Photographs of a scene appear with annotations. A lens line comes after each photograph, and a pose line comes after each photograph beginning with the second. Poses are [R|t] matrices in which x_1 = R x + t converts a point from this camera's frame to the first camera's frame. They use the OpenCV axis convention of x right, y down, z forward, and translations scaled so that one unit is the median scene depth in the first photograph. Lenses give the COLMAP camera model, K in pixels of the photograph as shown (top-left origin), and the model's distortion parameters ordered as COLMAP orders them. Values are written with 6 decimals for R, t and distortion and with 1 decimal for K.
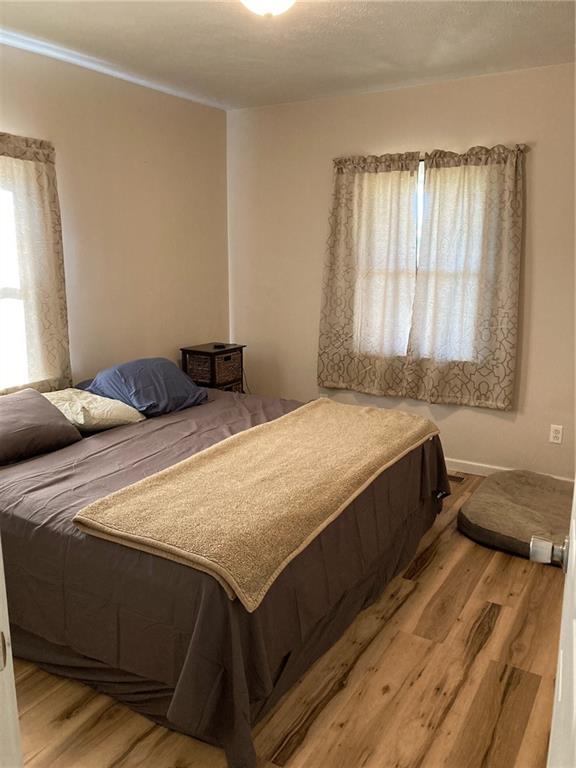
lens RADIAL K [[625.1, 0, 270.1], [0, 625.1, 386.4], [0, 0, 1]] dist [0.042223, -0.063874]
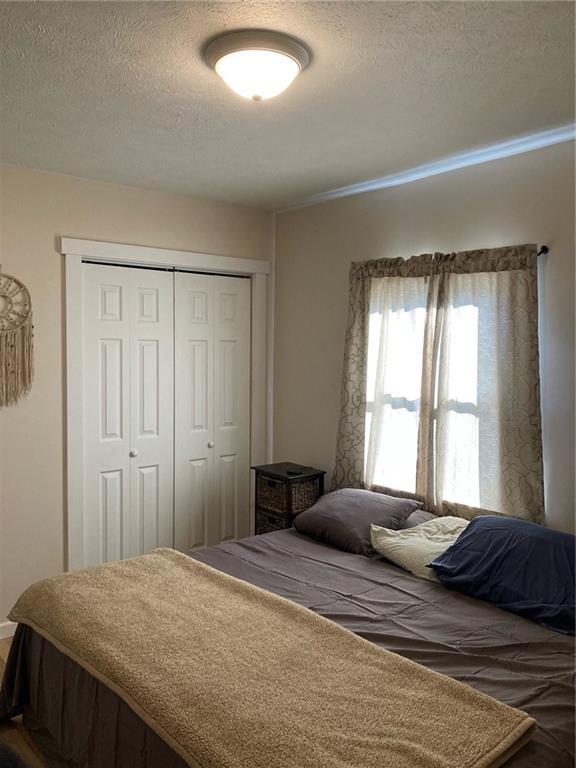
lens RADIAL K [[625.1, 0, 283.9], [0, 625.1, 379.6], [0, 0, 1]] dist [0.042223, -0.063874]
pose [[-0.302203, 0.053532, -0.951739, 0.604466], [-0.209238, 0.970347, 0.121017, -0.253956], [0.929996, 0.235712, -0.282041, 1.014814]]
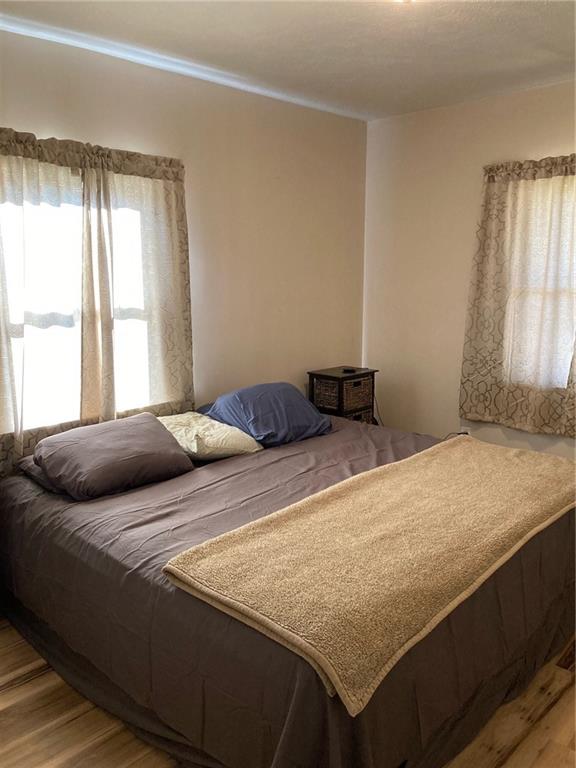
lens RADIAL K [[625.1, 0, 280.7], [0, 625.1, 379.0], [0, 0, 1]] dist [0.042223, -0.063874]
pose [[0.977363, 0.028795, -0.209600, 0.018606], [-0.036960, 0.998699, -0.035141, -0.020882], [0.208315, 0.042092, 0.977156, 0.097555]]
